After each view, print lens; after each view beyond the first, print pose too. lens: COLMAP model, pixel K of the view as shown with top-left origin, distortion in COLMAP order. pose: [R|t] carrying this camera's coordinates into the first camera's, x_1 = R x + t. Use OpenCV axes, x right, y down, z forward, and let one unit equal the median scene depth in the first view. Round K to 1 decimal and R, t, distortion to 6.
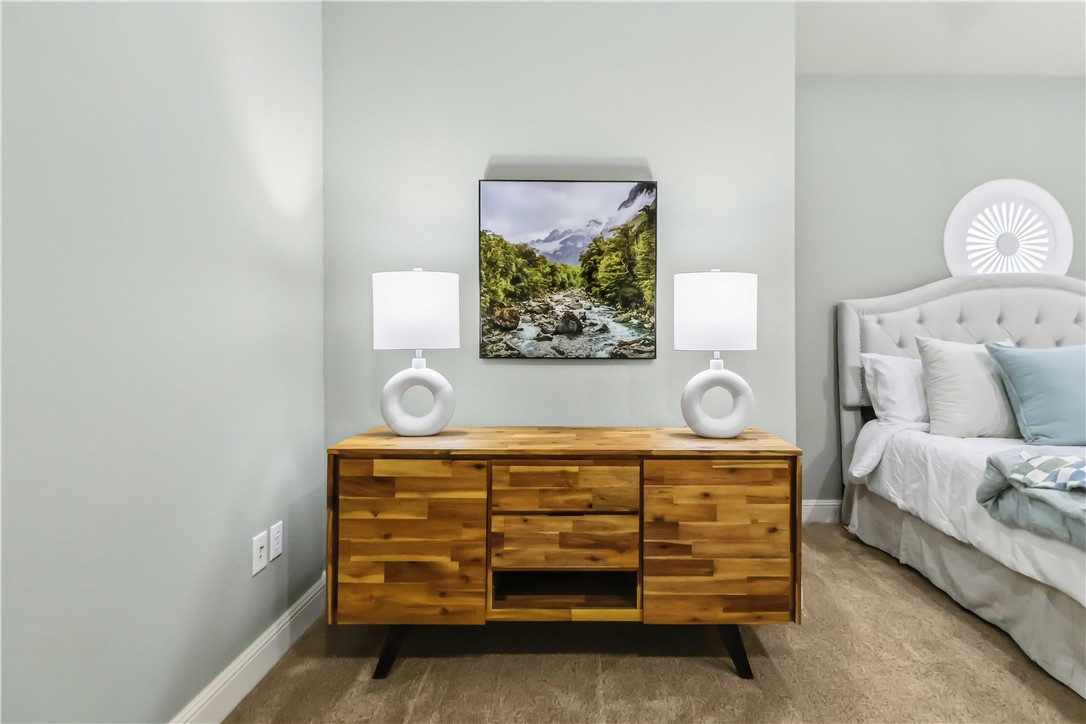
lens RADIAL K [[515.4, 0, 542.3], [0, 515.4, 370.9], [0, 0, 1]] dist [0.004539, -0.001555]
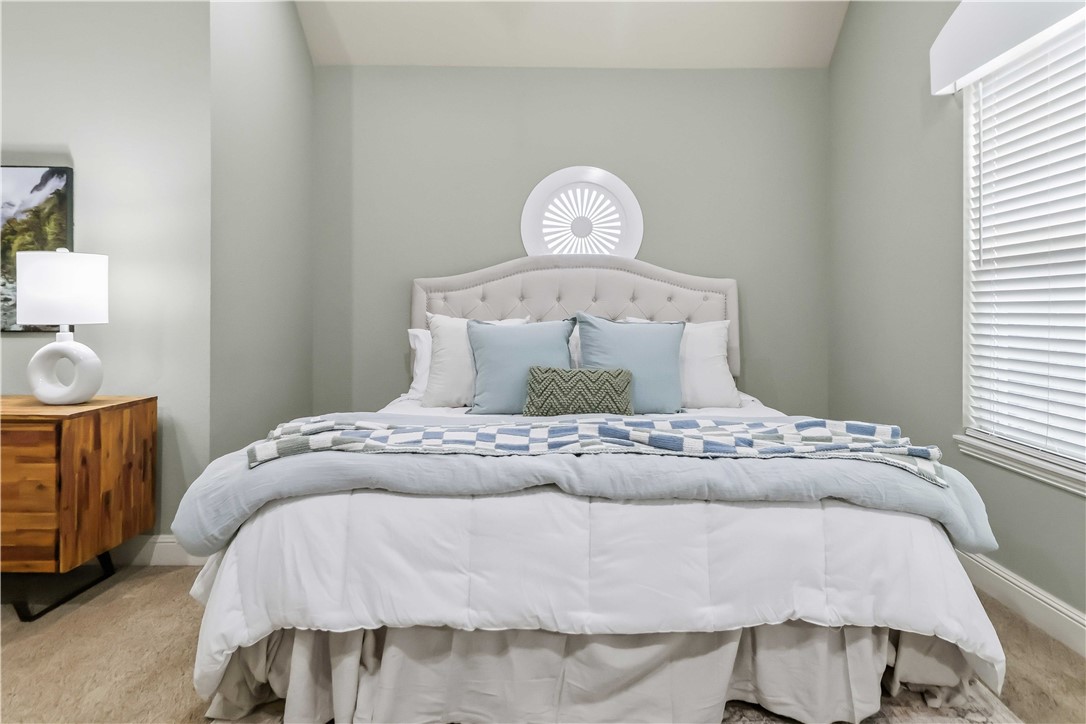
lens RADIAL K [[515.4, 0, 544.9], [0, 515.4, 350.5], [0, 0, 1]] dist [0.004539, -0.001555]
pose [[0.999734, 0.002725, 0.022924, 0.835450], [-0.002886, 0.999971, 0.007018, 0.003214], [-0.022904, -0.007083, 0.999713, -0.071176]]
